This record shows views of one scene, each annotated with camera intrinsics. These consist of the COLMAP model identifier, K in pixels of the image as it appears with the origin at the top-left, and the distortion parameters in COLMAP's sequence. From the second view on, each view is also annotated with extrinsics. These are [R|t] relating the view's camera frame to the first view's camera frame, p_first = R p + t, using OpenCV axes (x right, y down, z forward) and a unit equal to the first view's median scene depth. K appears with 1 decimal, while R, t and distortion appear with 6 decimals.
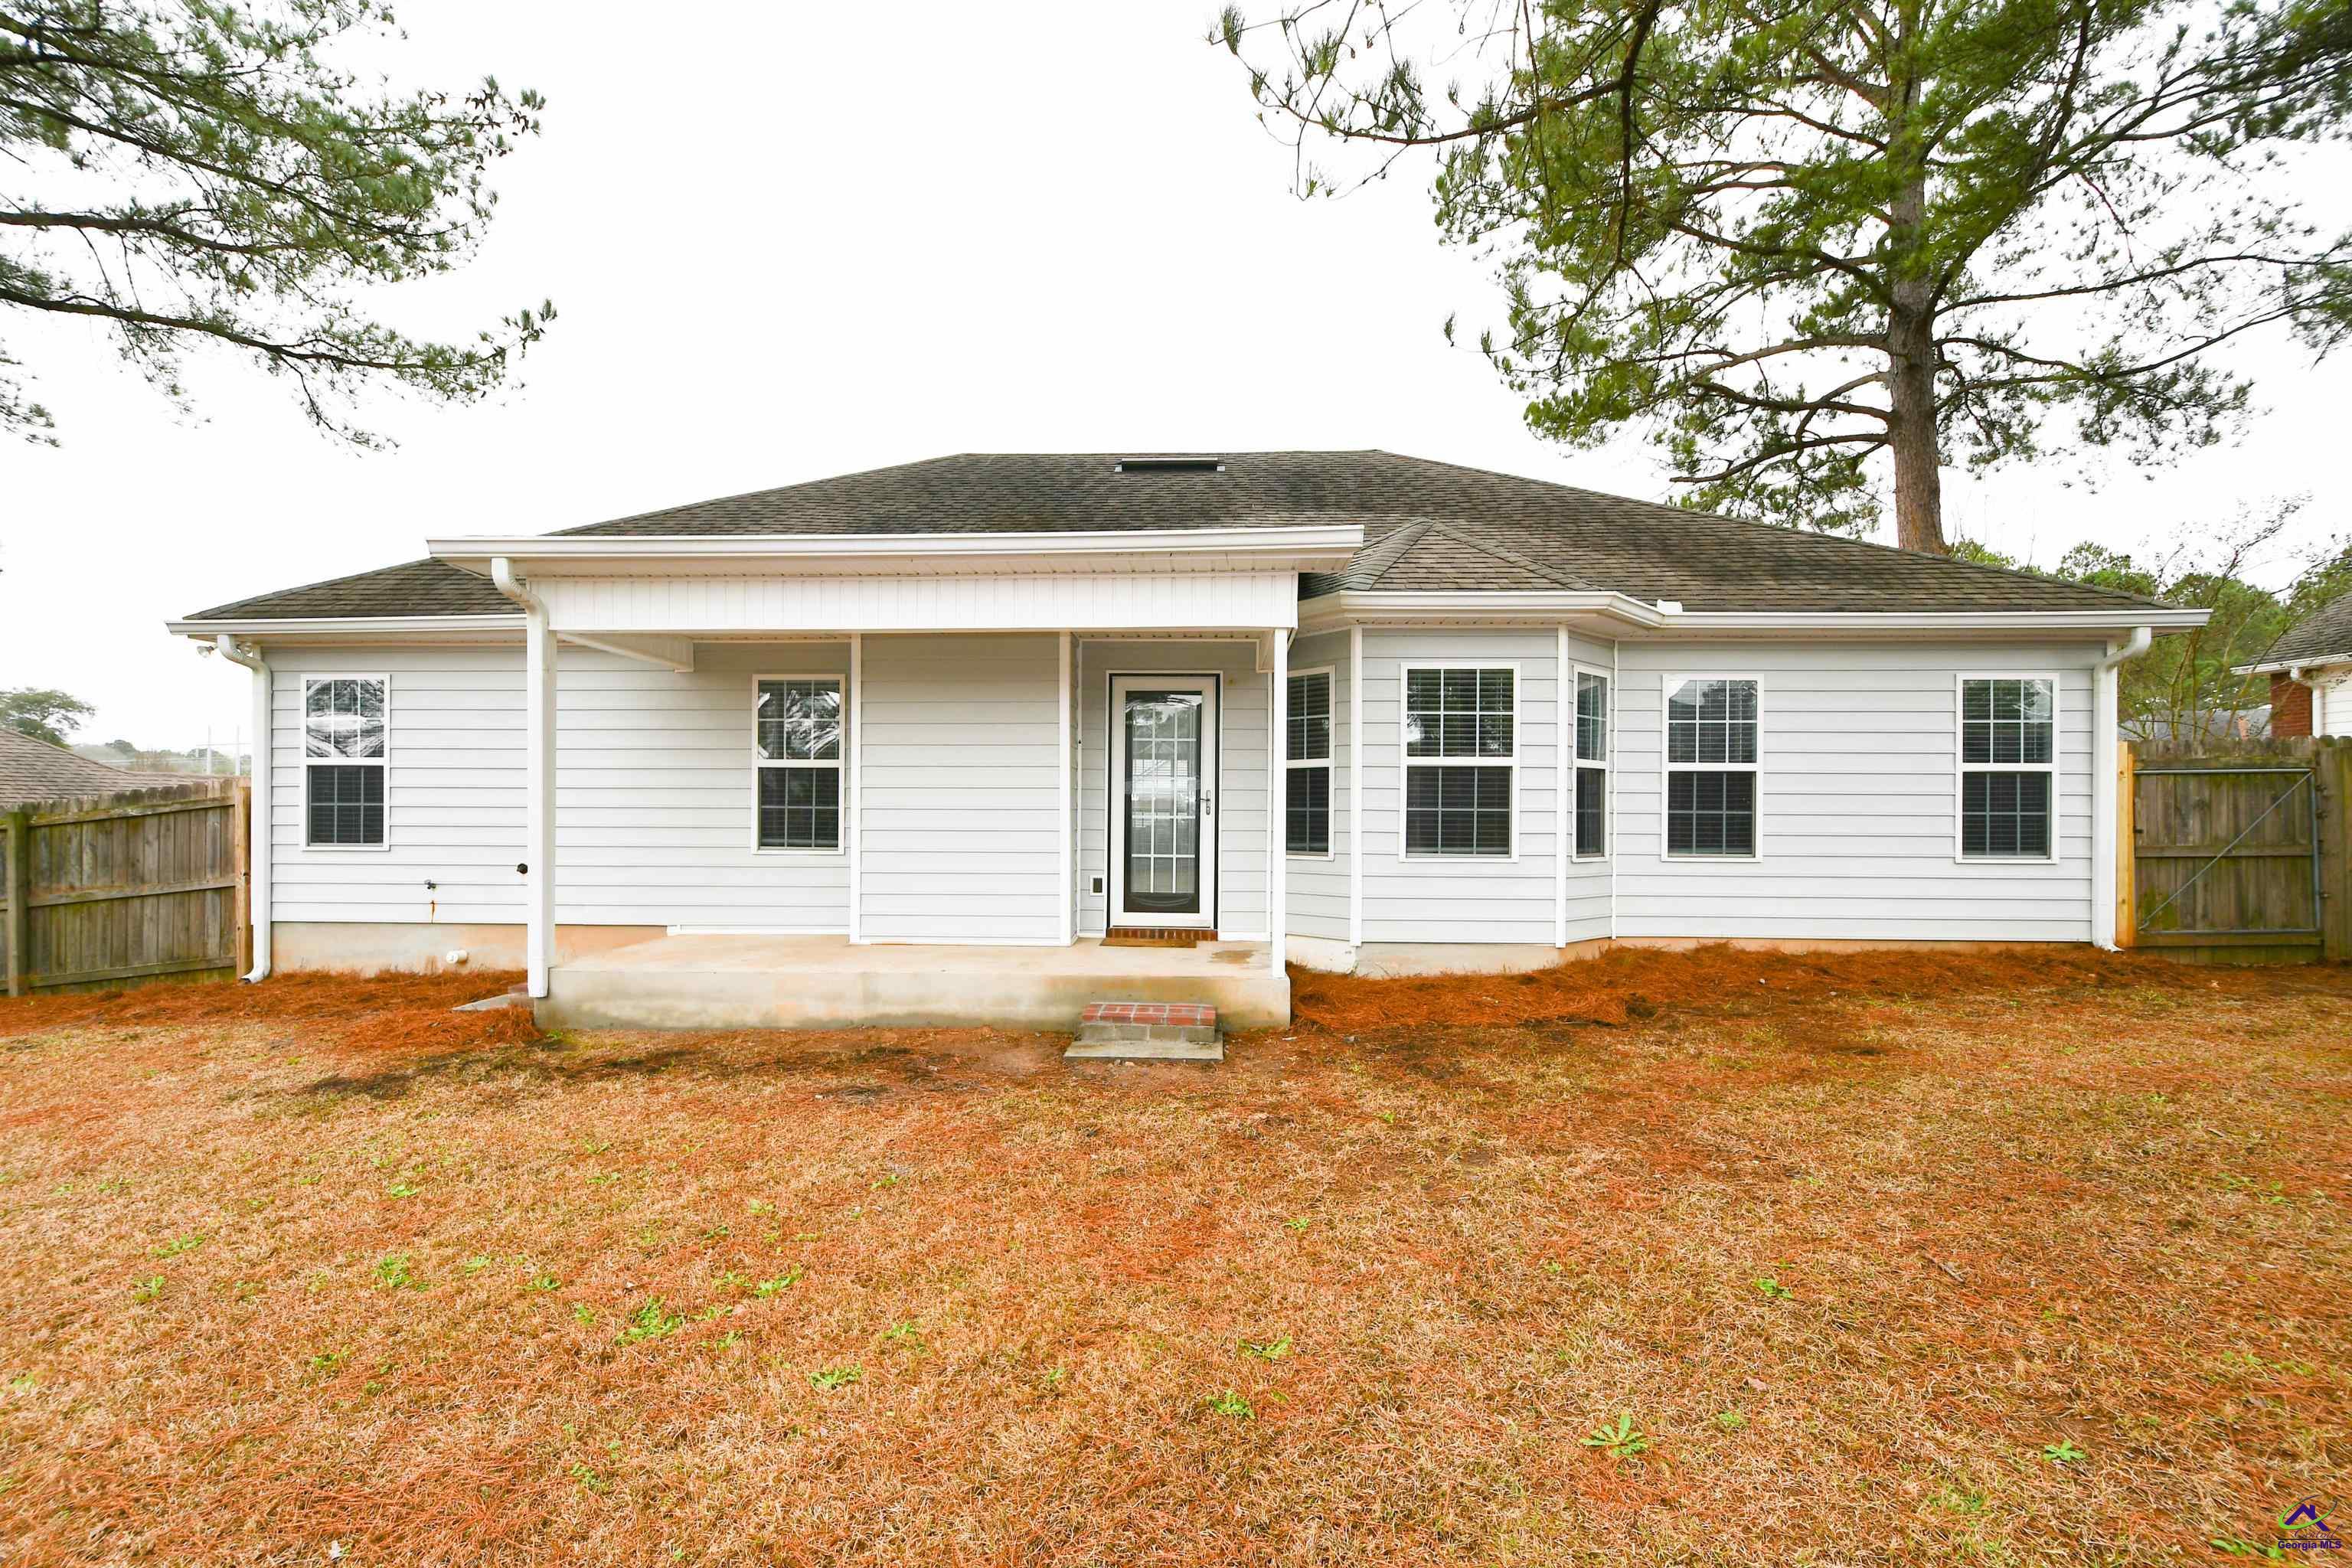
lens RADIAL K [[1048.7, 0, 1161.0], [0, 1048.7, 810.5], [0, 0, 1]] dist [-0.000805, -0.001735]
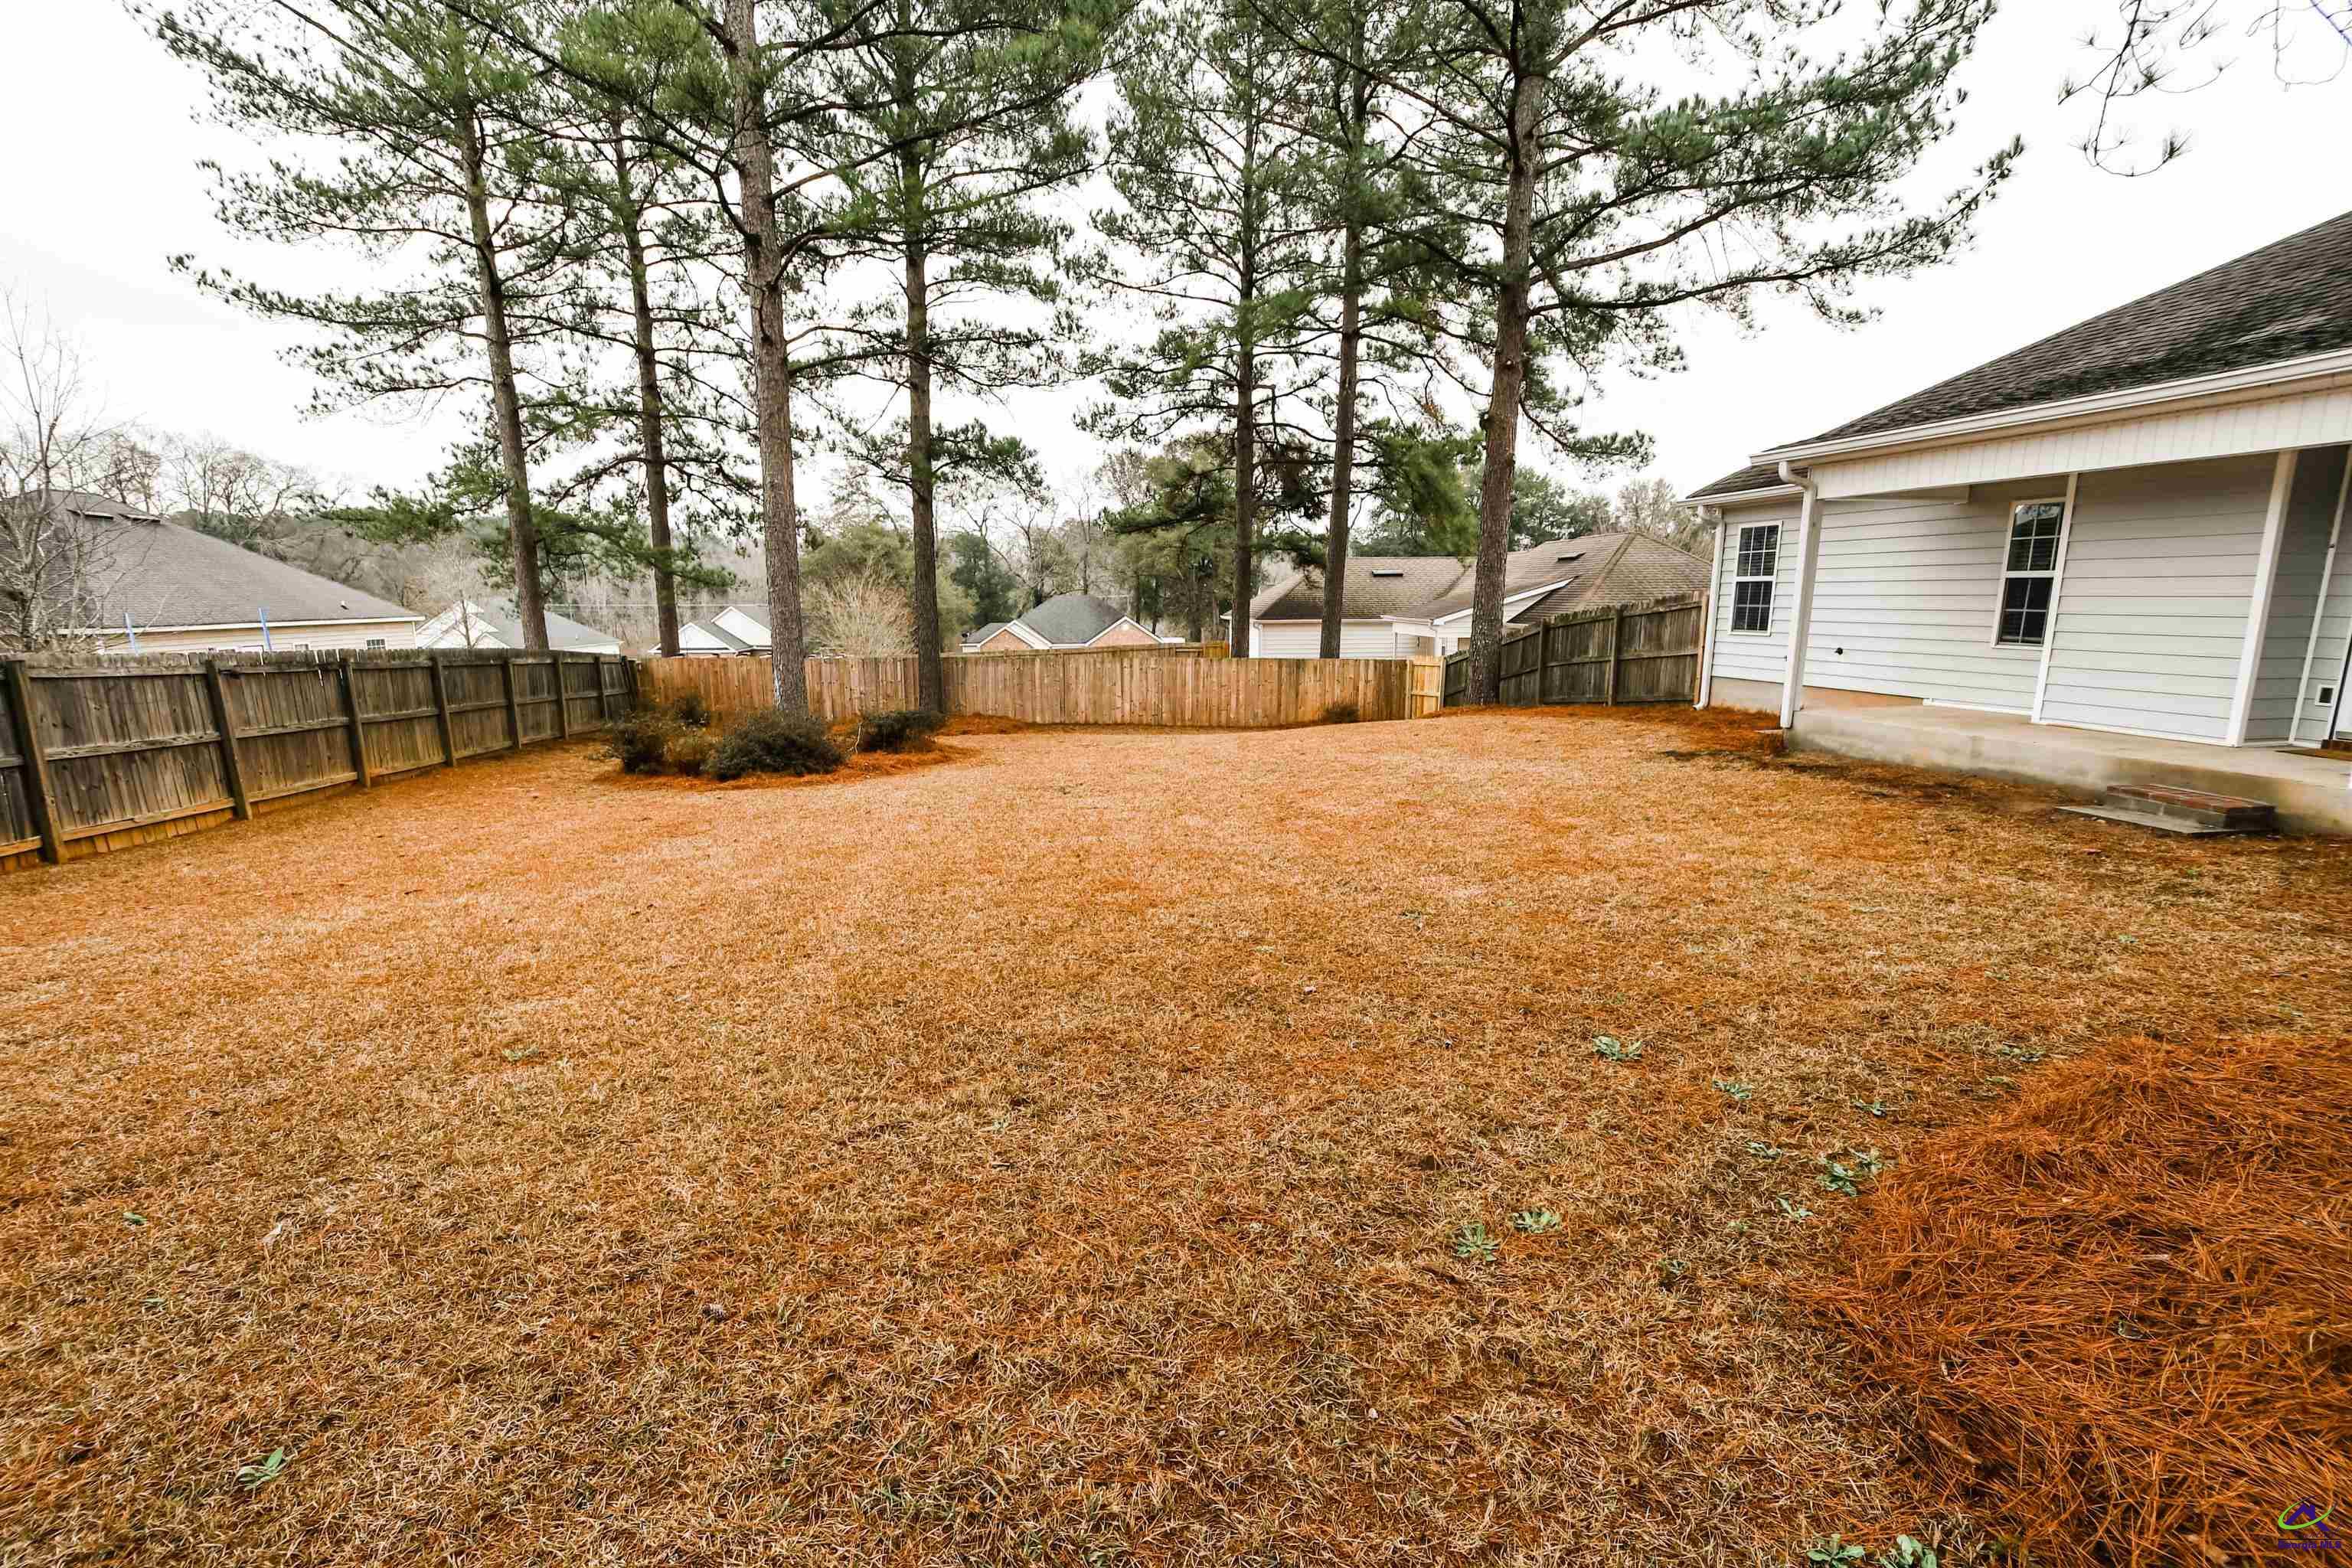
lens RADIAL K [[1047.8, 0, 1161.4], [0, 1047.8, 810.9], [0, 0, 1]] dist [0.002763, -0.005812]
pose [[0.242494, 0.190567, -0.951252, 0.638359], [0.009240, 0.980020, 0.198685, -0.027492], [0.970109, -0.056969, 0.235888, -0.302562]]
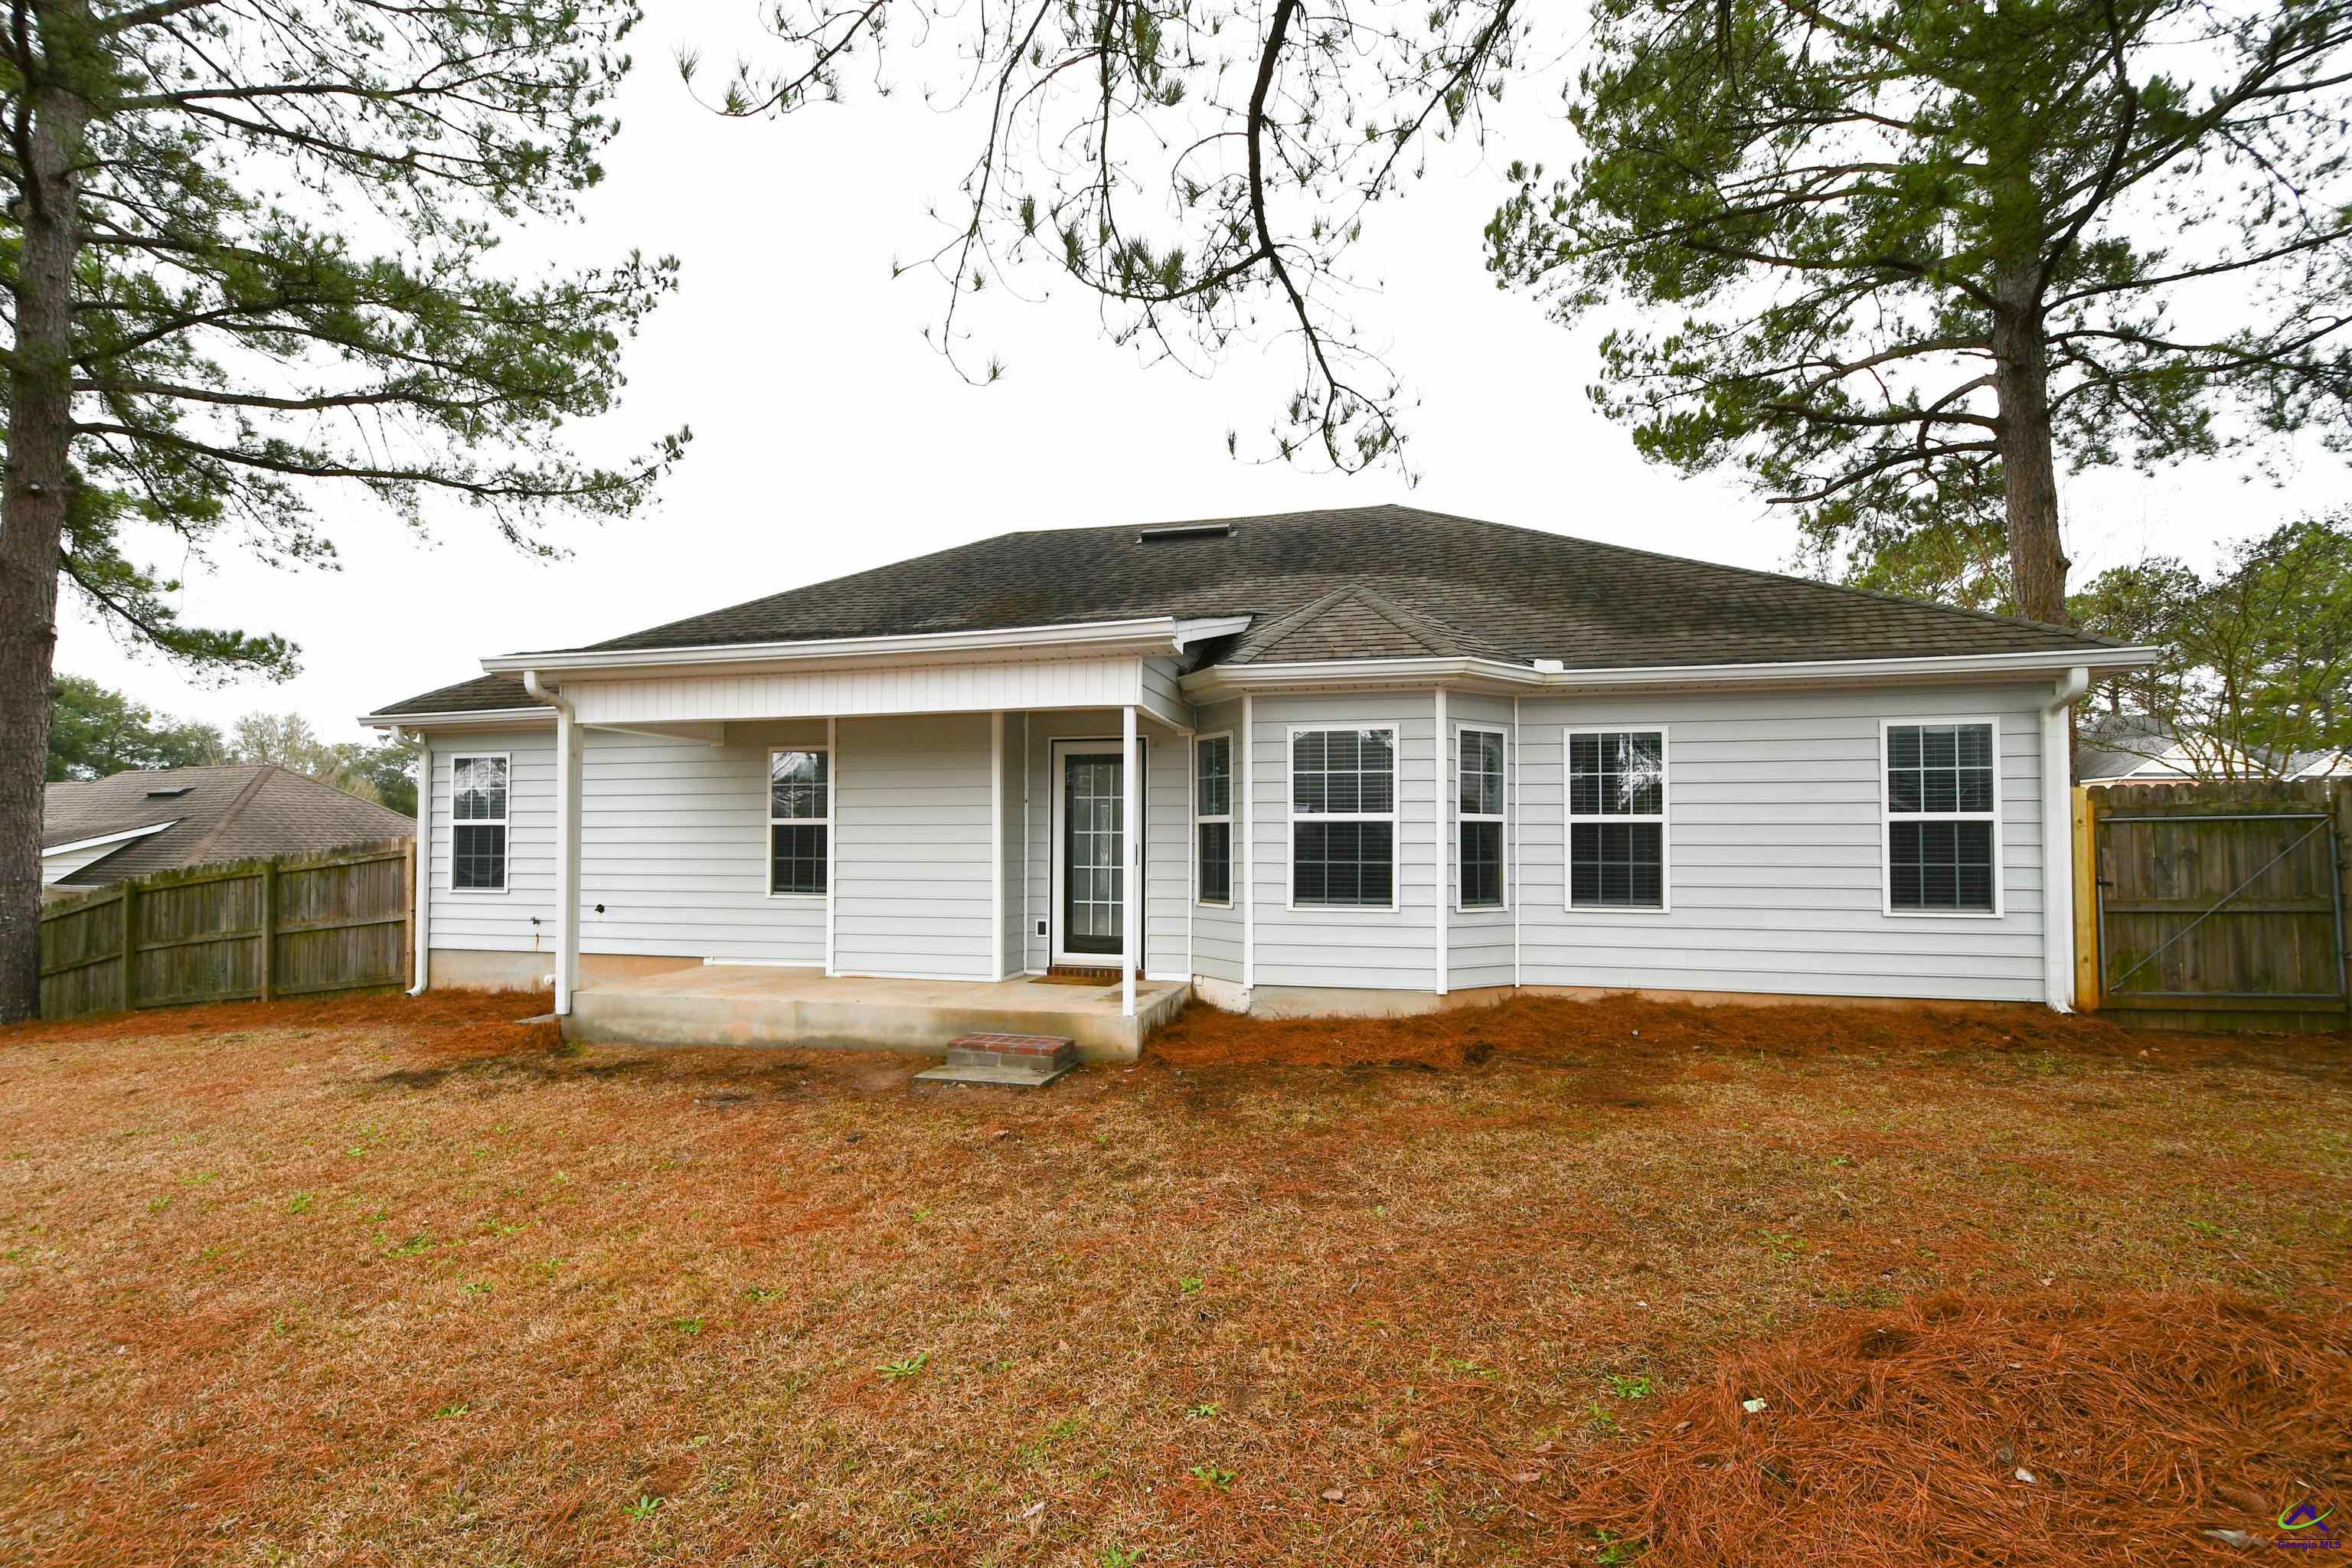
lens RADIAL K [[1048.7, 0, 1161.0], [0, 1048.7, 810.5], [0, 0, 1]] dist [-0.000805, -0.001735]
pose [[0.979848, -0.010136, -0.199486, 0.295888], [0.004545, 0.999584, -0.028466, -0.022452], [0.199692, 0.026985, 0.979487, -0.079084]]
